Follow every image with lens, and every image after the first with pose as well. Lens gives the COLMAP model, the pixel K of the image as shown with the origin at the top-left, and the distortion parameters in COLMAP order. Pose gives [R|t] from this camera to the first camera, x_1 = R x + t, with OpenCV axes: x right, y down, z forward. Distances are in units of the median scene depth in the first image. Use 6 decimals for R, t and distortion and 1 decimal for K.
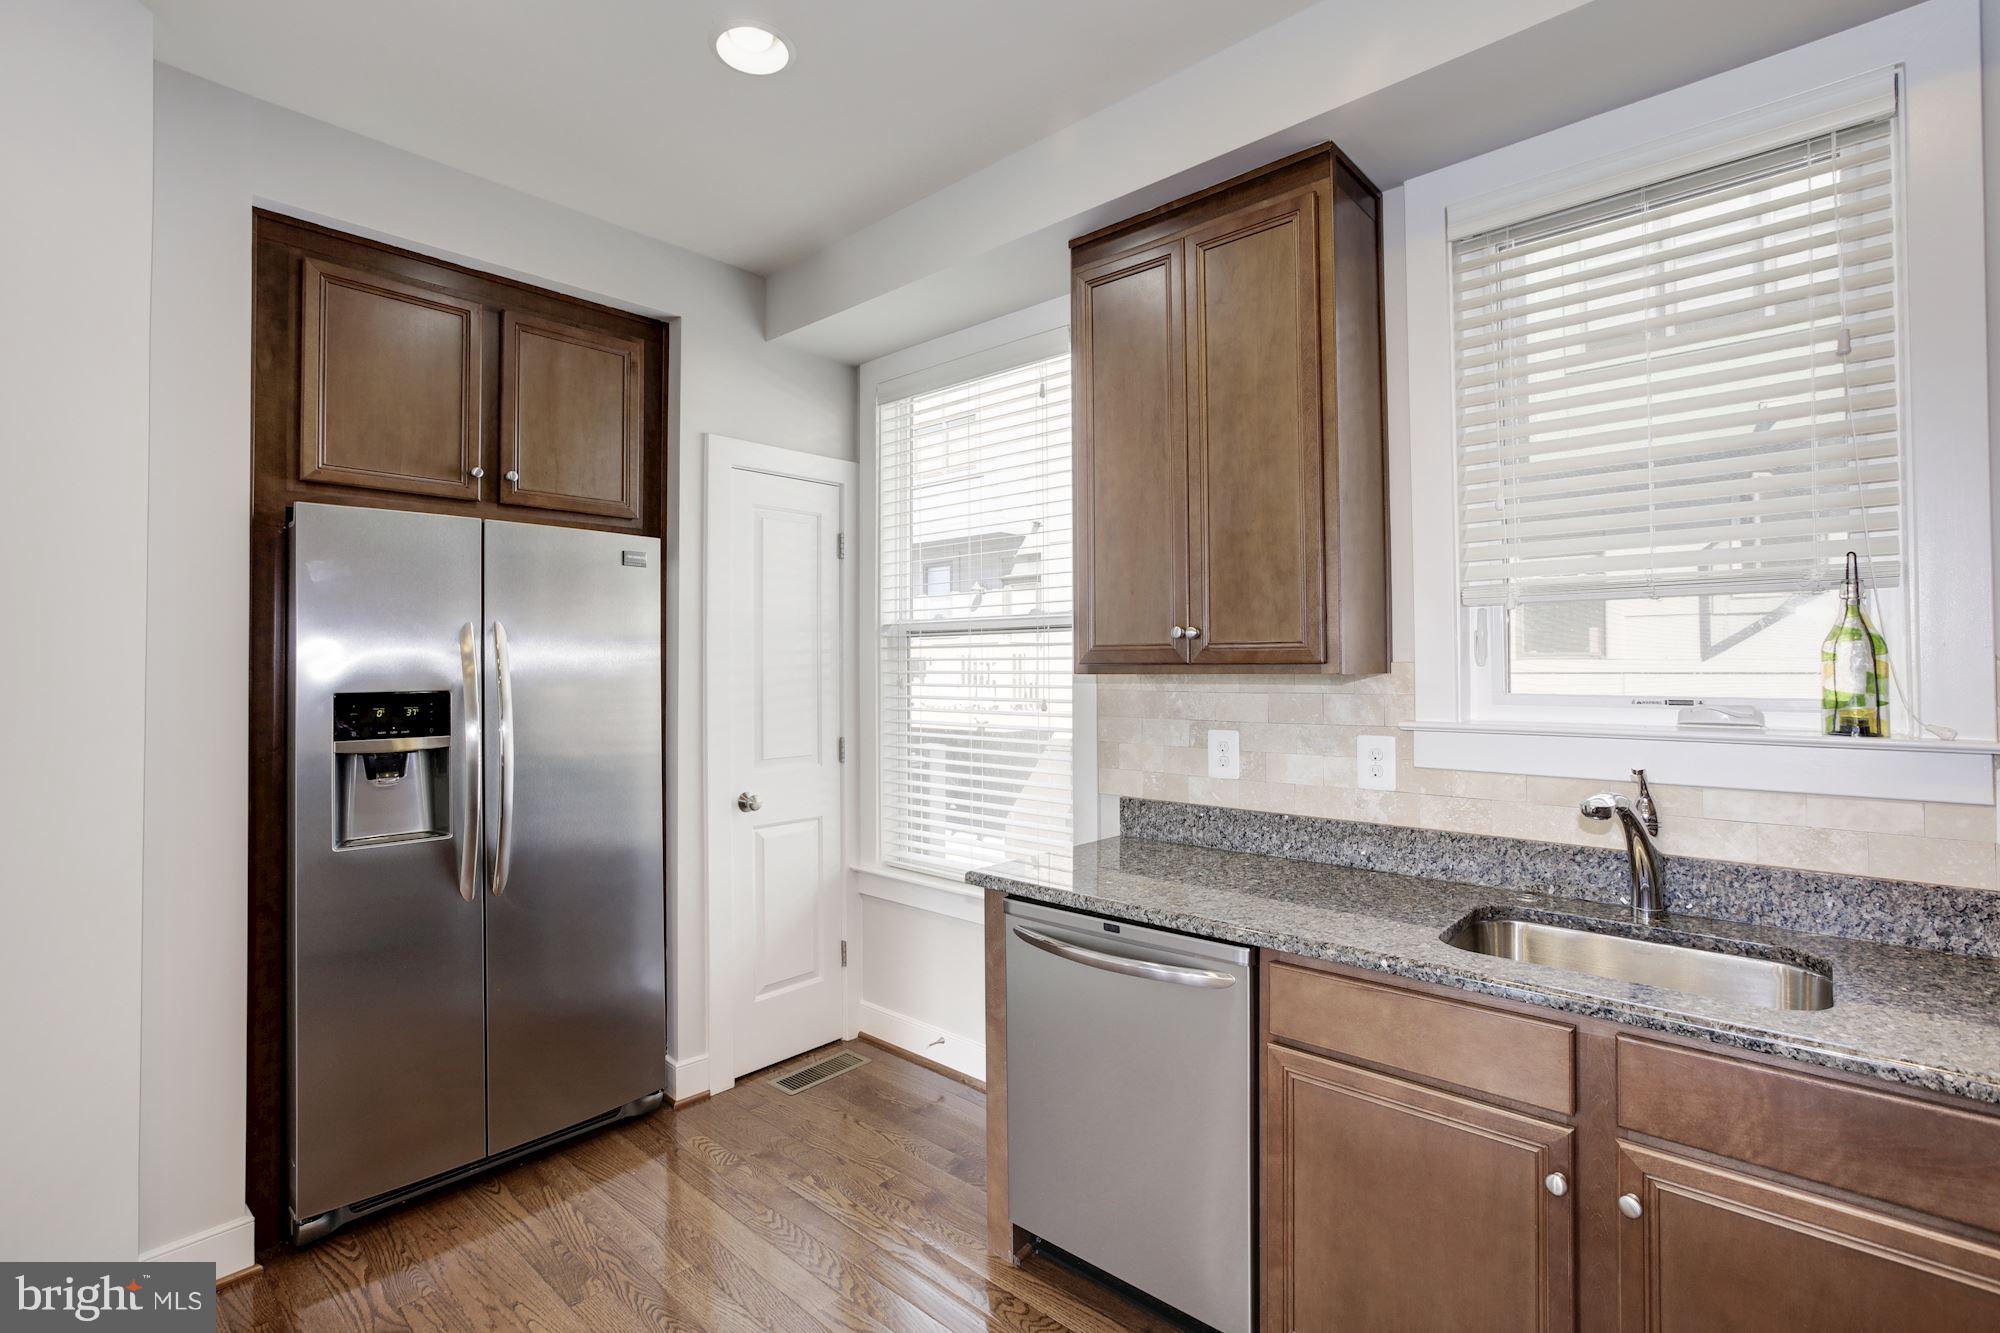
lens RADIAL K [[920.3, 0, 997.1], [0, 920.3, 649.7], [0, 0, 1]] dist [-0.037208, 0.017985]
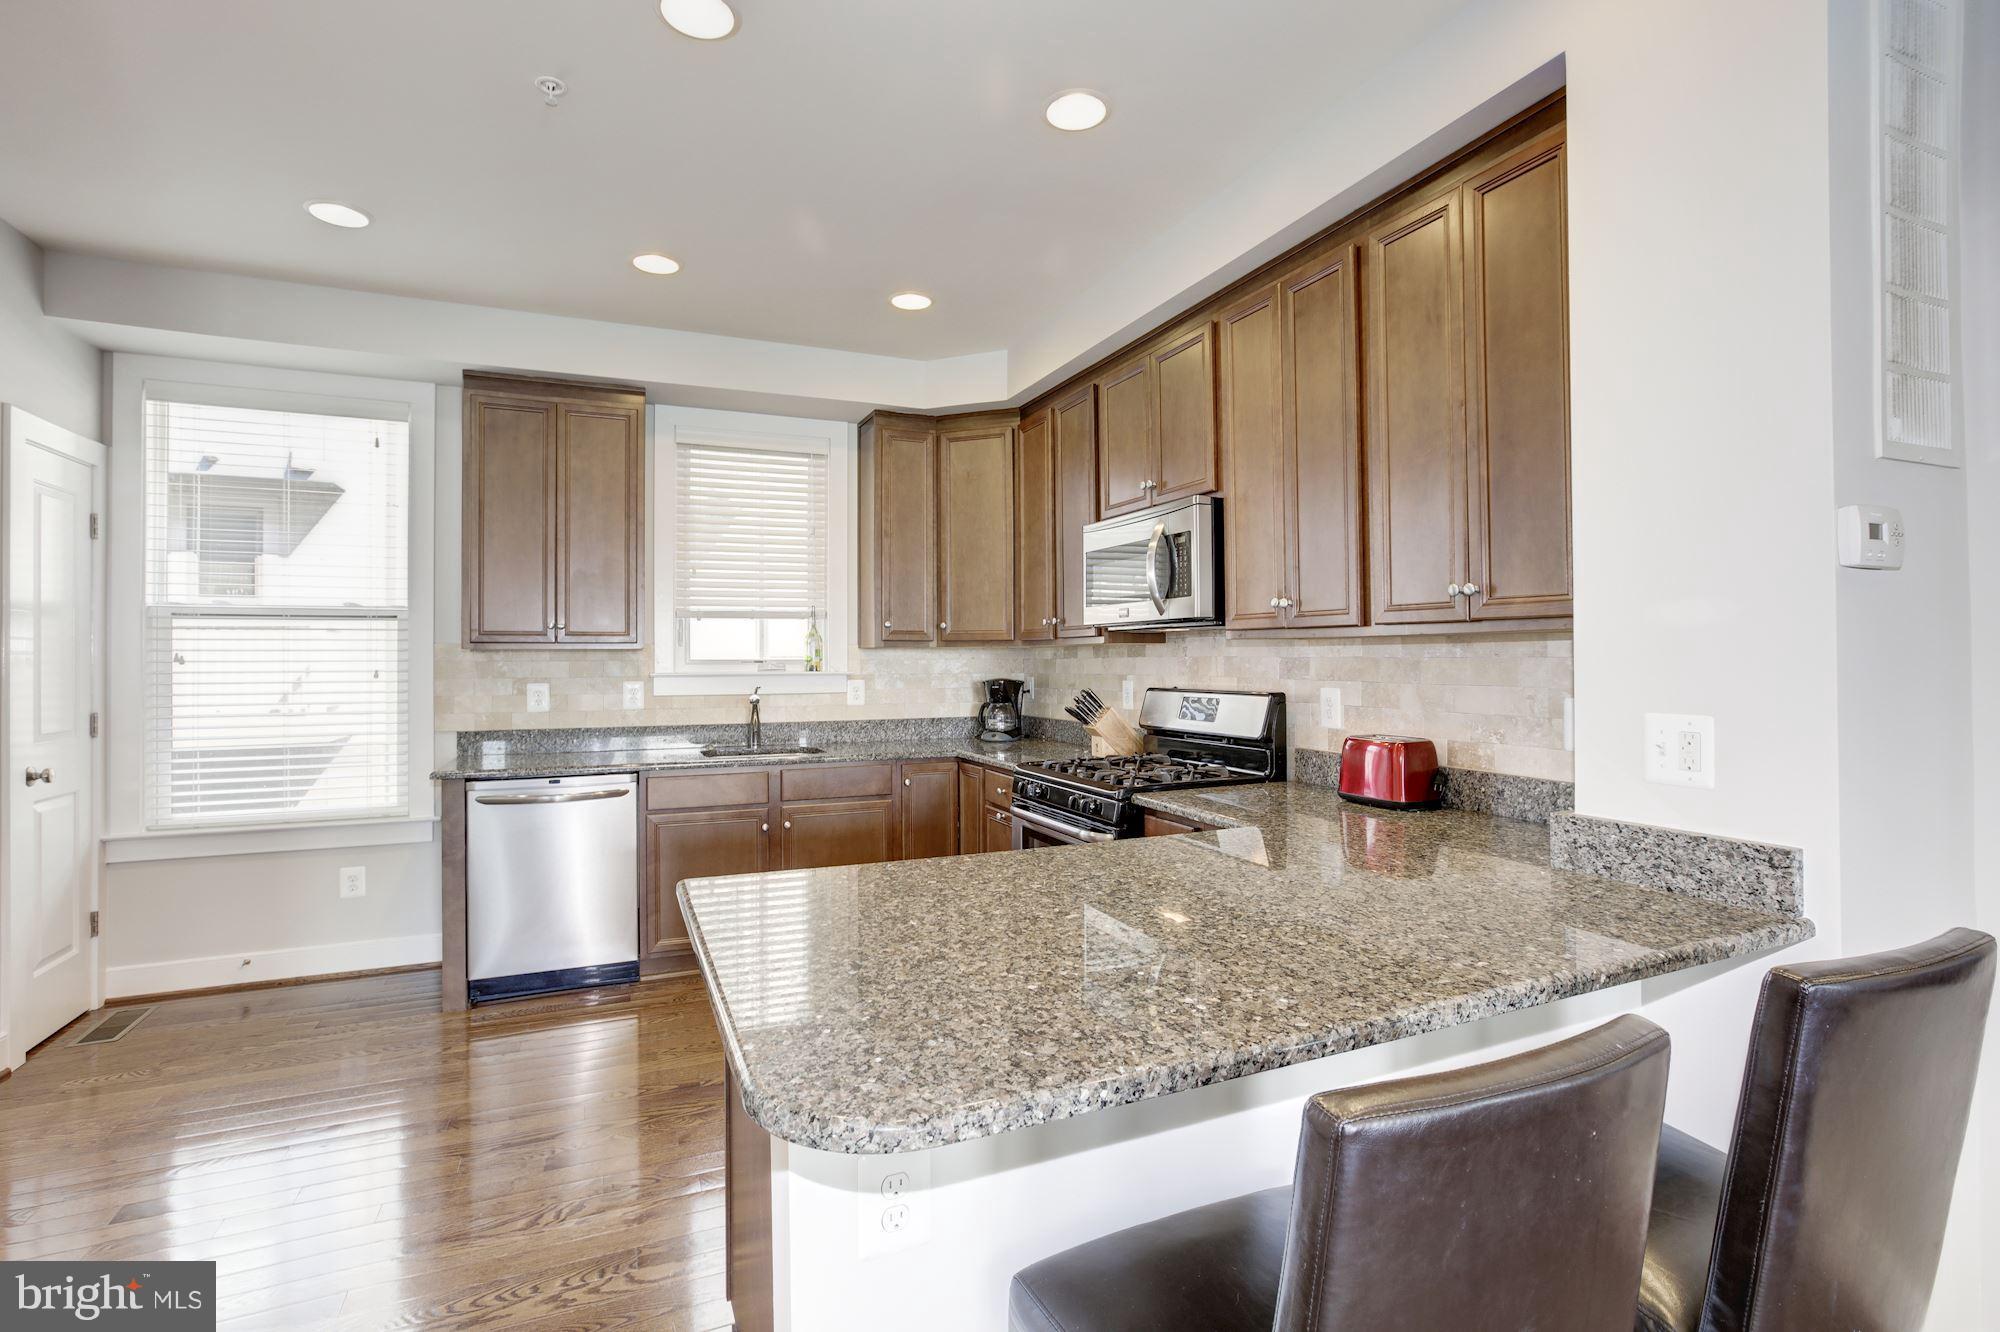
lens RADIAL K [[920.3, 0, 997.1], [0, 920.3, 649.2], [0, 0, 1]] dist [-0.037208, 0.017985]
pose [[0.423611, 0.010206, 0.905787, -0.938848], [-0.013975, 0.999891, -0.004731, 0.021247], [-0.905736, -0.010654, 0.423708, -0.486204]]
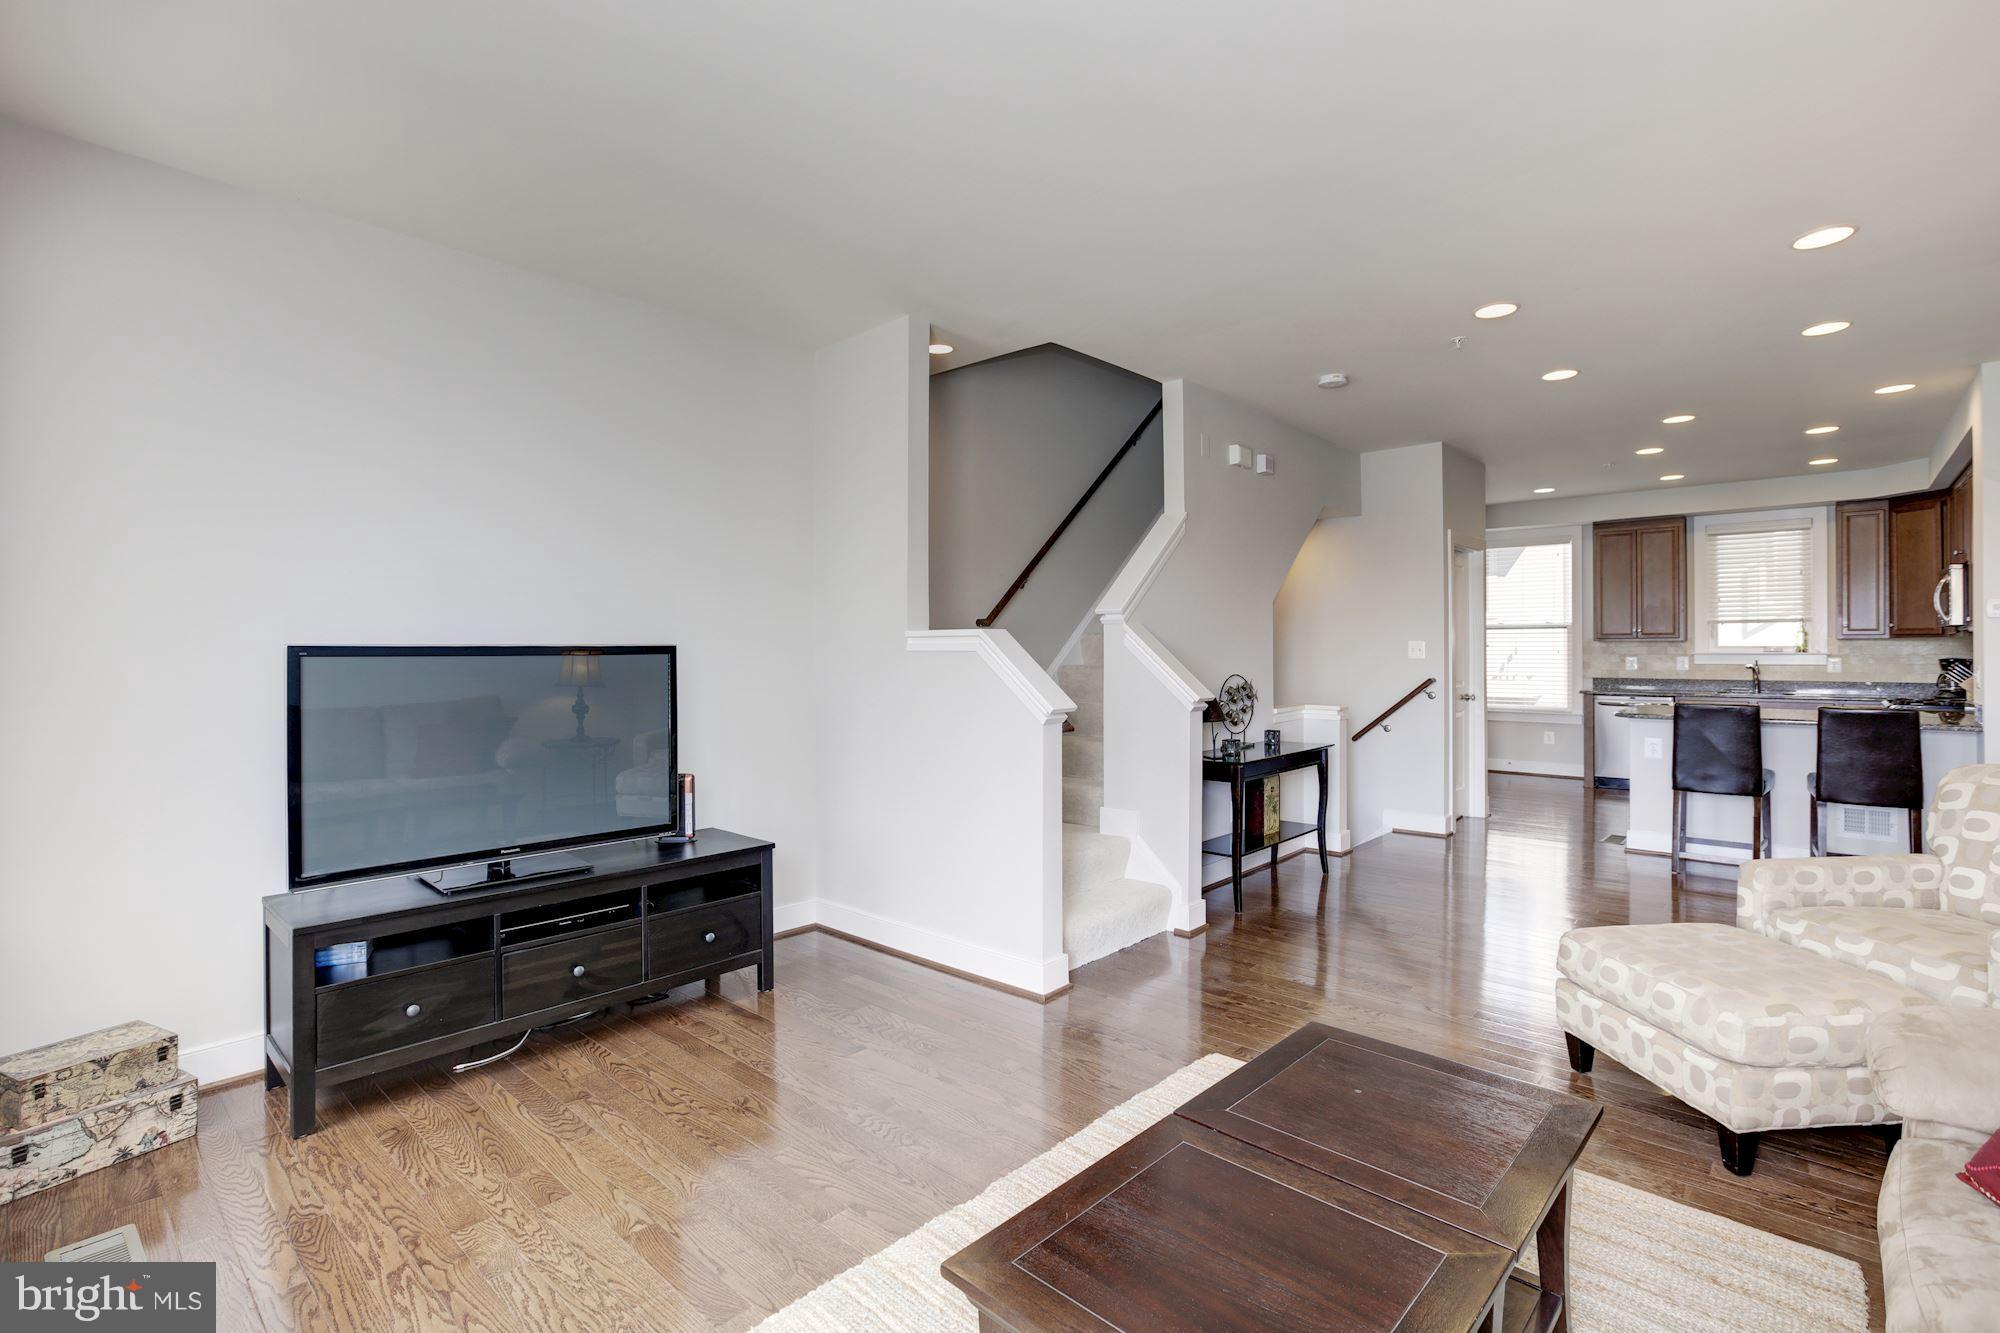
lens RADIAL K [[920.3, 0, 997.1], [0, 920.3, 649.7], [0, 0, 1]] dist [-0.037208, 0.017985]
pose [[0.999671, 0.000814, -0.025630, -2.220537], [-0.000264, 0.999770, 0.021448, -0.016584], [0.025641, -0.021434, 0.999441, -2.709339]]
